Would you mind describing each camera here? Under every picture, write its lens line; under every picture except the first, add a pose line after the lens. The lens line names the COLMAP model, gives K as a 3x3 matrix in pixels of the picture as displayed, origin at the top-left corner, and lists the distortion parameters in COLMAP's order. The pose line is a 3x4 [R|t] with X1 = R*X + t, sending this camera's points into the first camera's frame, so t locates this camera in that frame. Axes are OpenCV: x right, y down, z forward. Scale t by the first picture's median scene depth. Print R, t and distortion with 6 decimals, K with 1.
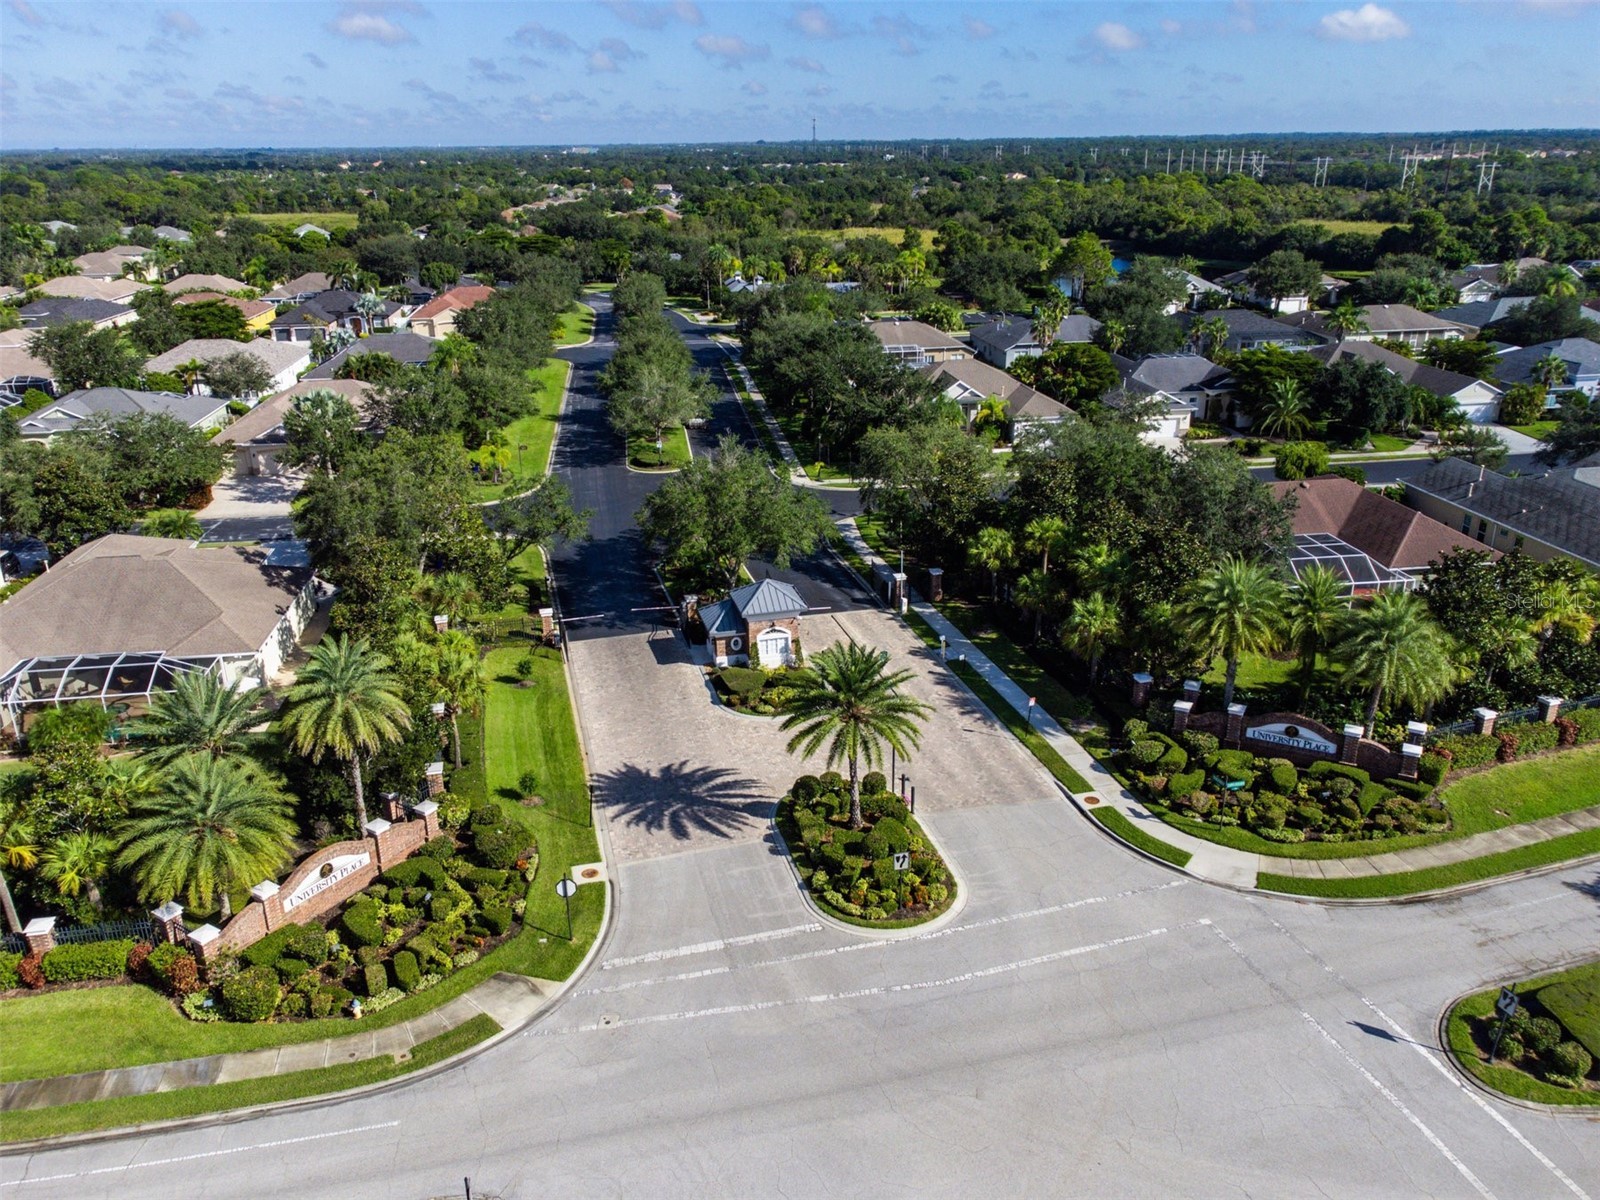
lens RADIAL K [[1104.8, 0, 800.0], [0, 1104.8, 600.0], [0, 0, 1]] dist [0.012504, 0.000024]
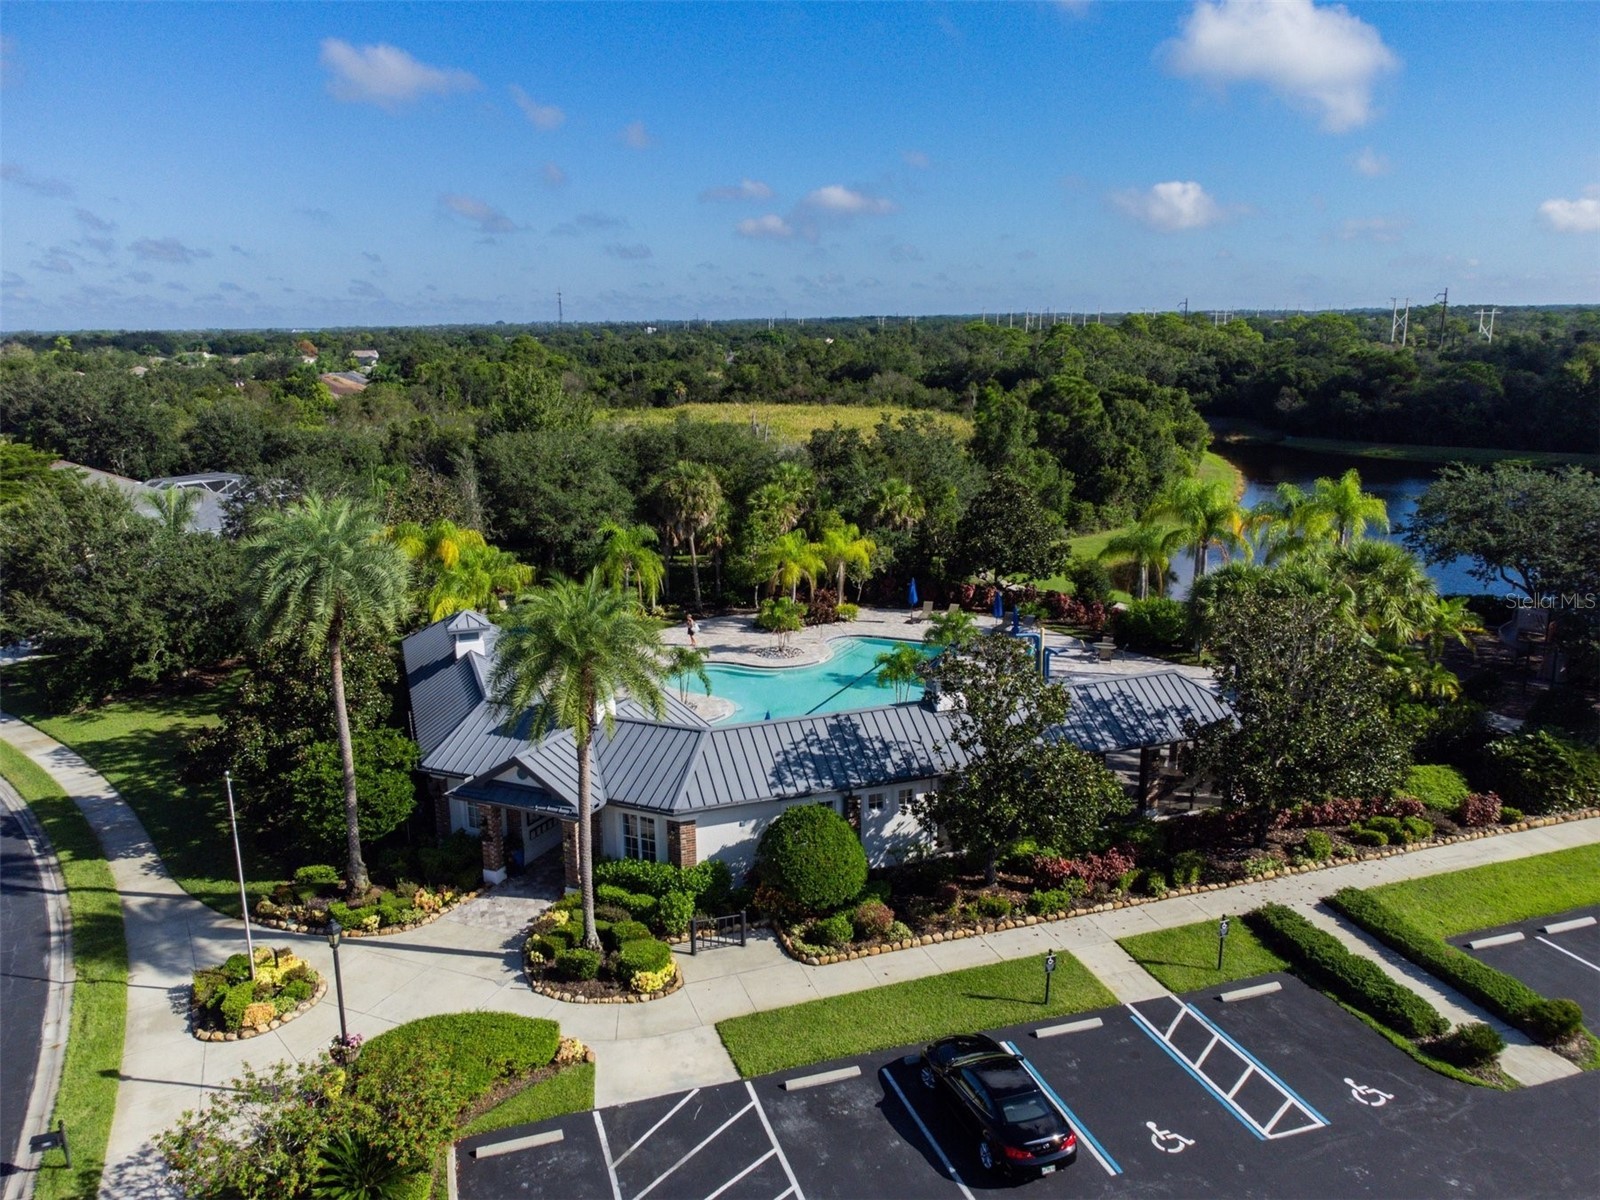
lens RADIAL K [[1133.7, 0, 800.0], [0, 1133.7, 600.0], [0, 0, 1]] dist [0.020684, -0.001876]
pose [[0.976448, -0.050370, 0.209791, -0.021950], [0.082394, 0.985725, -0.146823, -0.147000], [-0.199401, 0.160651, 0.966659, 0.442204]]
